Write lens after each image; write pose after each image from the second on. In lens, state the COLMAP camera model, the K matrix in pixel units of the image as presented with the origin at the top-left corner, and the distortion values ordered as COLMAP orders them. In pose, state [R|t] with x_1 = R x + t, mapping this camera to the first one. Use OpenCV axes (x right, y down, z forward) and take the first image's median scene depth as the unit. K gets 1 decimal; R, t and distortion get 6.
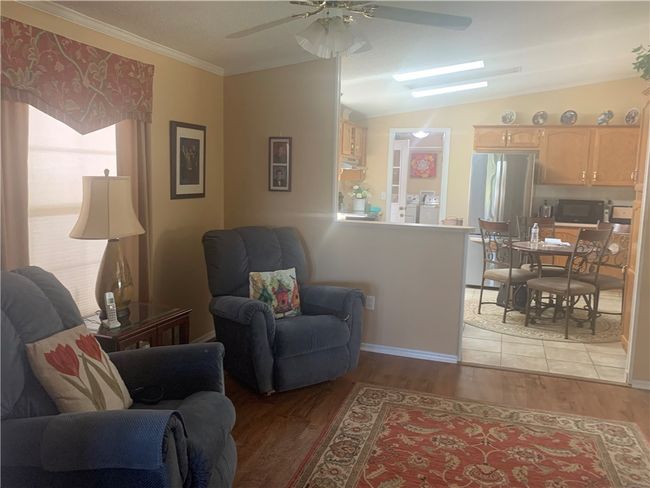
lens RADIAL K [[546.0, 0, 322.6], [0, 546.0, 239.1], [0, 0, 1]] dist [0.051882, -0.029334]
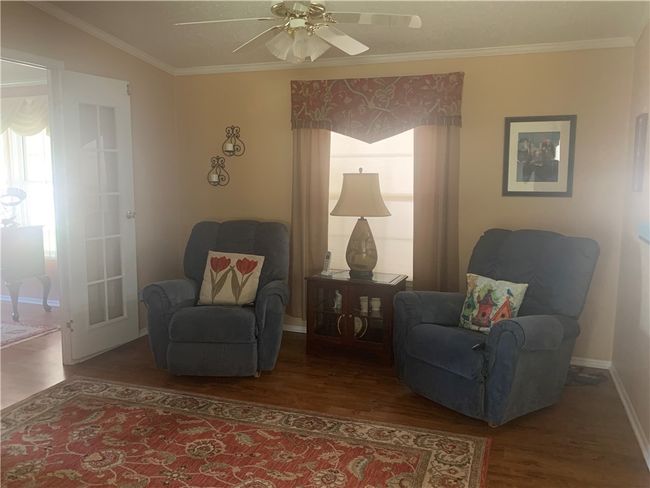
lens RADIAL K [[546.0, 0, 321.9], [0, 546.0, 247.8], [0, 0, 1]] dist [0.051882, -0.029334]
pose [[-0.002395, 0.119416, -0.992841, 0.939104], [-0.121538, 0.985449, 0.118820, -0.075414], [0.992584, 0.120953, 0.012153, 0.858017]]
